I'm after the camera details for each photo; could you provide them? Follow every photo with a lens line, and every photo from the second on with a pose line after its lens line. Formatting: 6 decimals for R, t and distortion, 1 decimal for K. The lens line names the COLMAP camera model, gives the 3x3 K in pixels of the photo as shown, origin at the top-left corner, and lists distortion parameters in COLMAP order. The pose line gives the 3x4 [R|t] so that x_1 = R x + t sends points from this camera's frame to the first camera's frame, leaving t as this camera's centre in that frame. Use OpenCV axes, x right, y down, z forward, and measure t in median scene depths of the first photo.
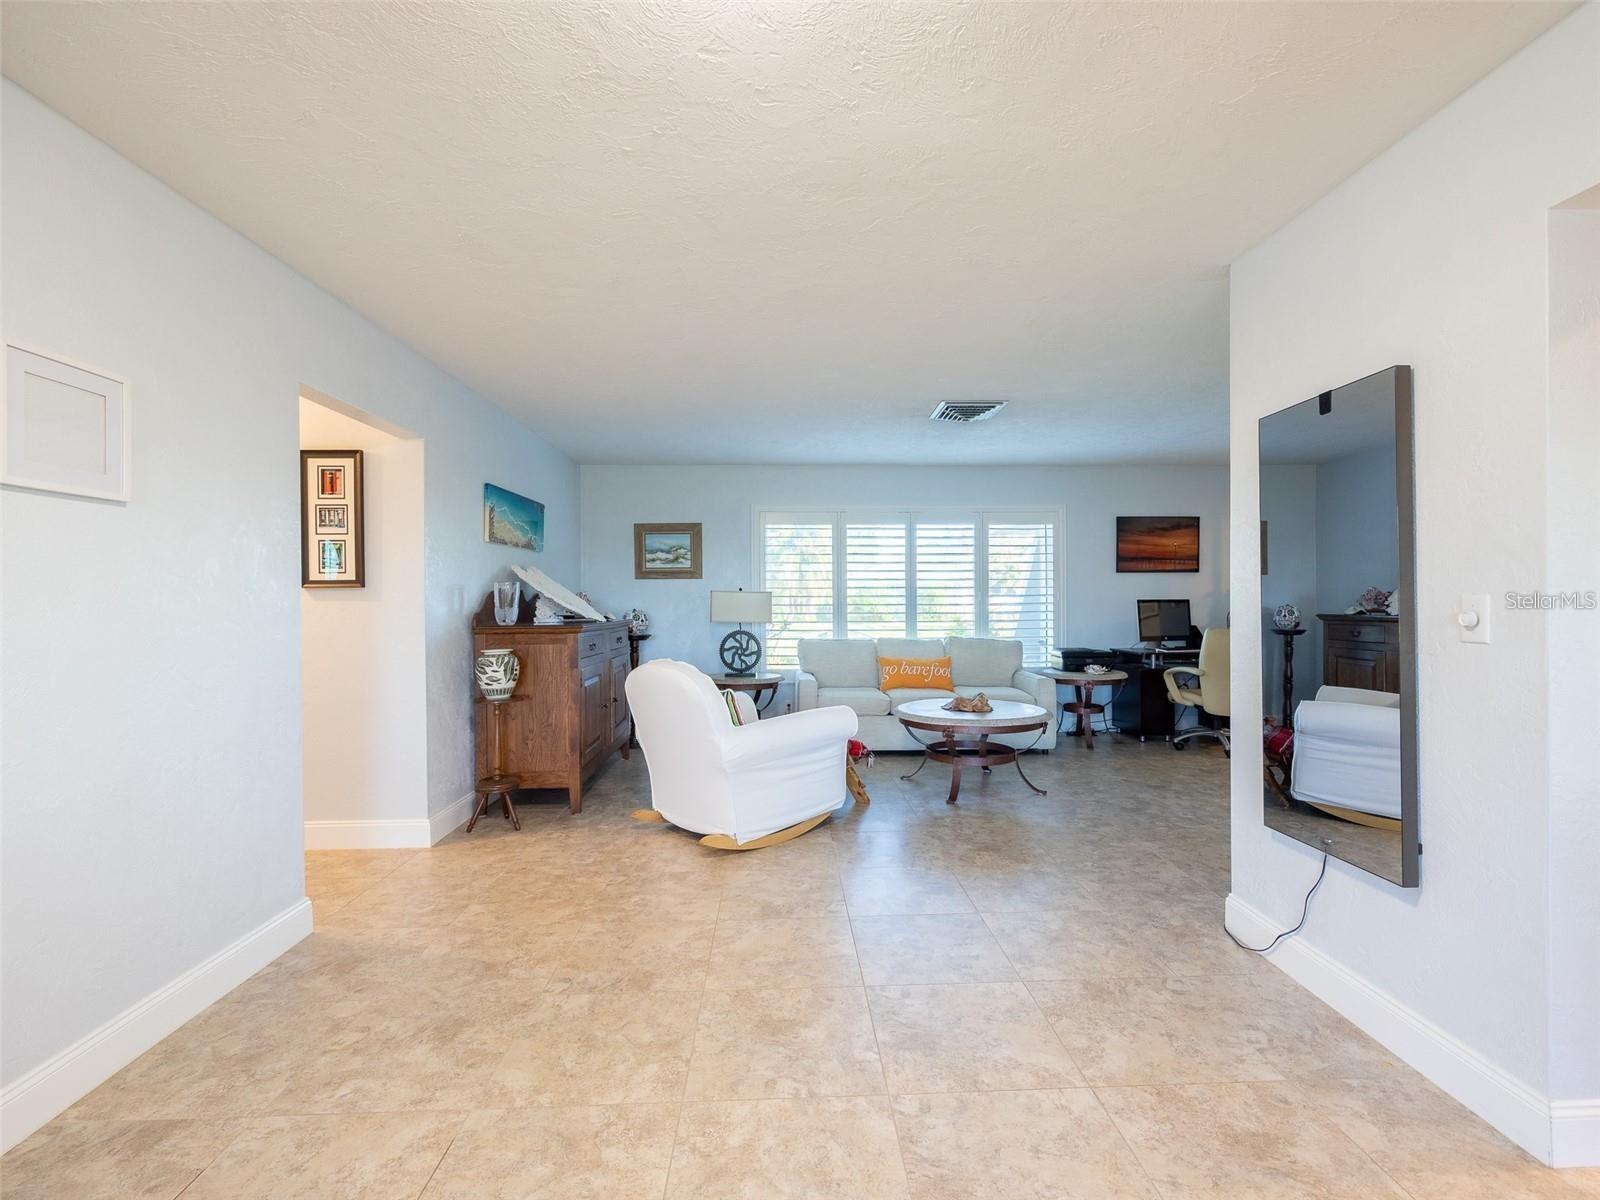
lens RADIAL K [[723.5, 0, 785.7], [0, 723.5, 599.8], [0, 0, 1]] dist [-0.004025, 0.000123]
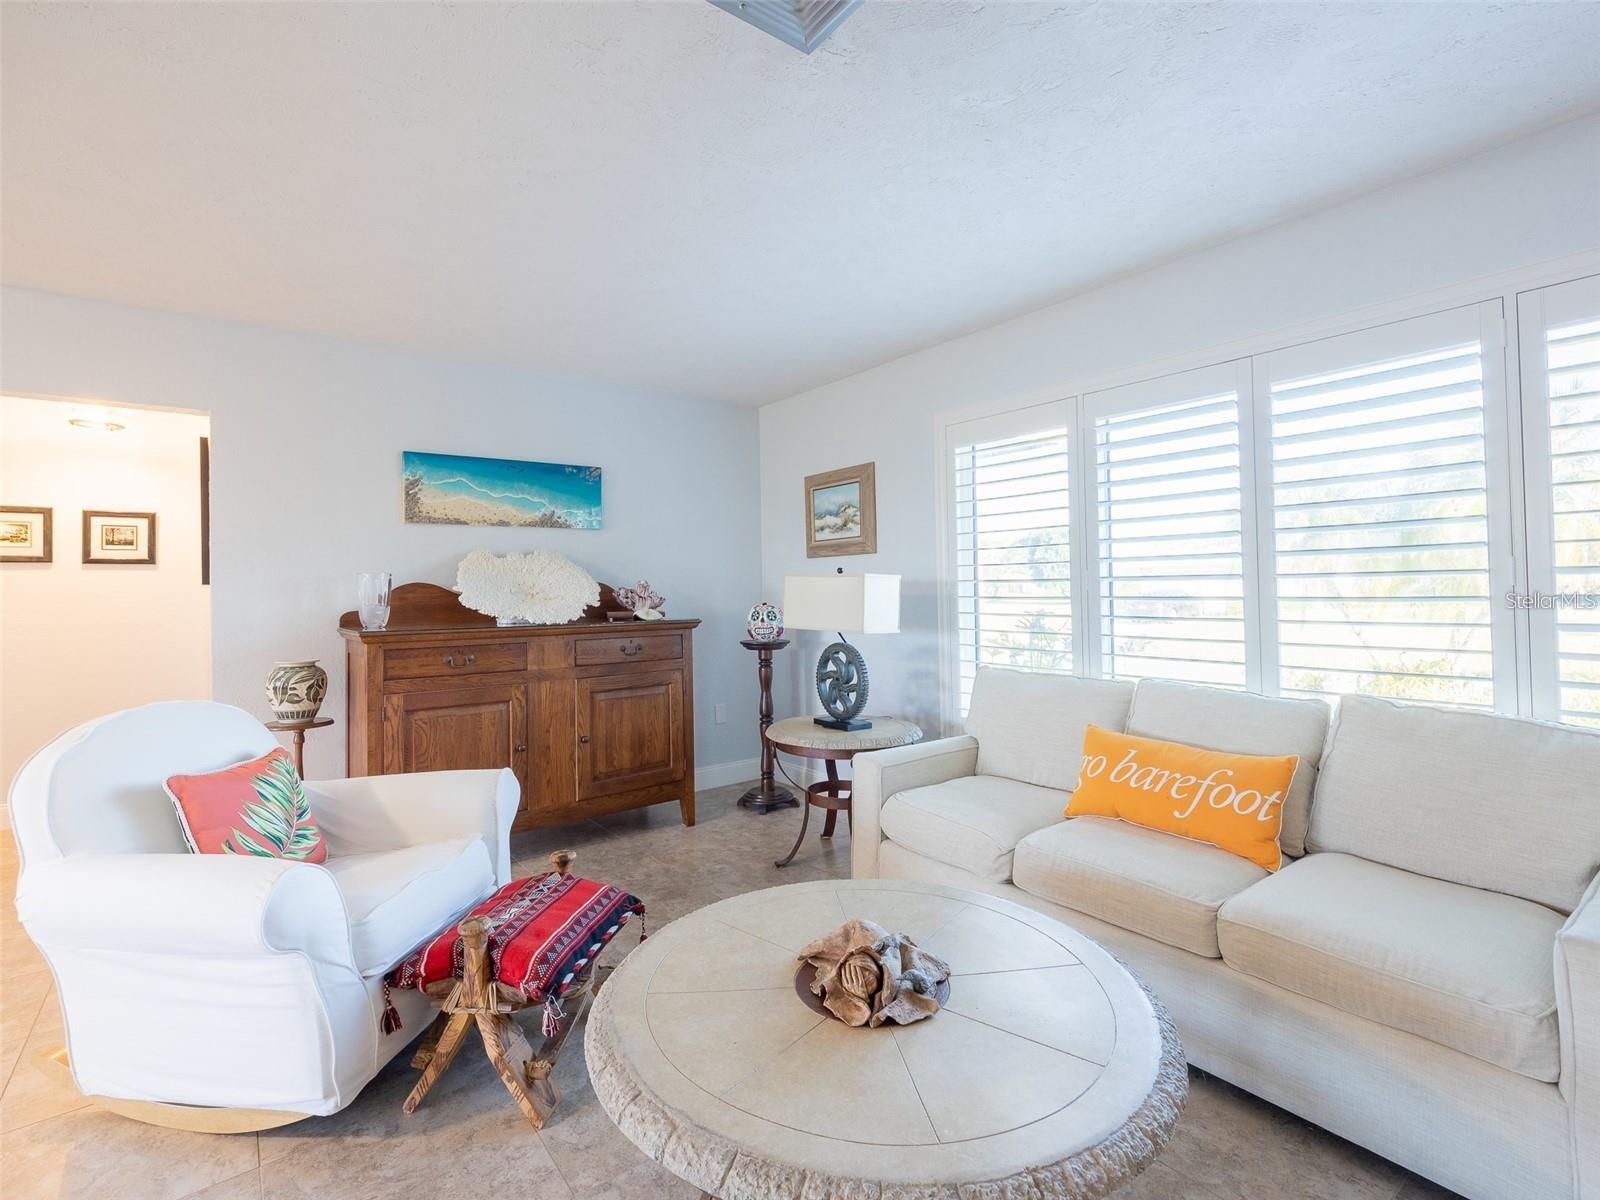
lens RADIAL K [[735.5, 0, 784.5], [0, 735.5, 573.1], [0, 0, 1]] dist [-0.003546, 0.000053]
pose [[0.593176, -0.021977, -0.804773, 0.368742], [0.012891, 0.999758, -0.017801, -0.002838], [0.804970, 0.000185, 0.593316, 0.629239]]
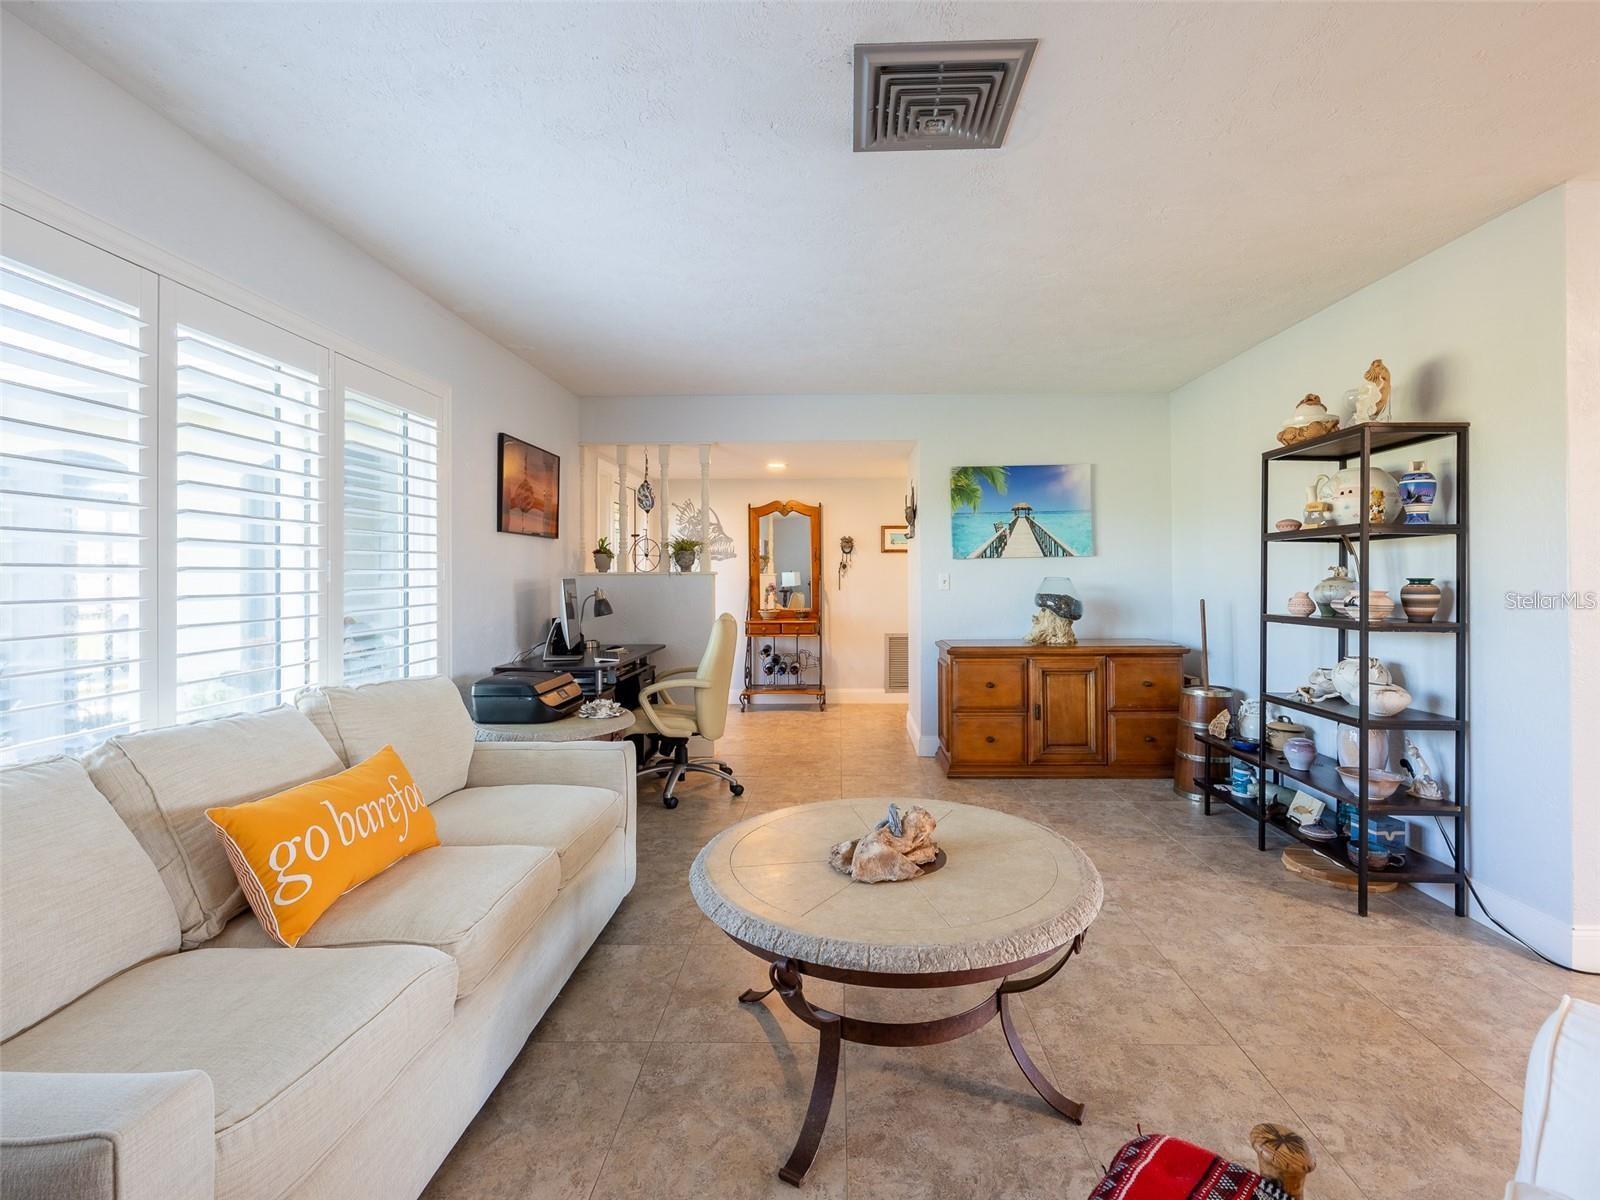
lens RADIAL K [[750.4, 0, 836.3], [0, 750.4, 573.5], [0, 0, 1]] dist [0.027638, 0.000024]
pose [[0.026198, 0.006724, 0.999634, -0.131792], [0.001291, 0.999976, -0.006761, -0.000934], [-0.999656, 0.001467, 0.026189, 0.800320]]
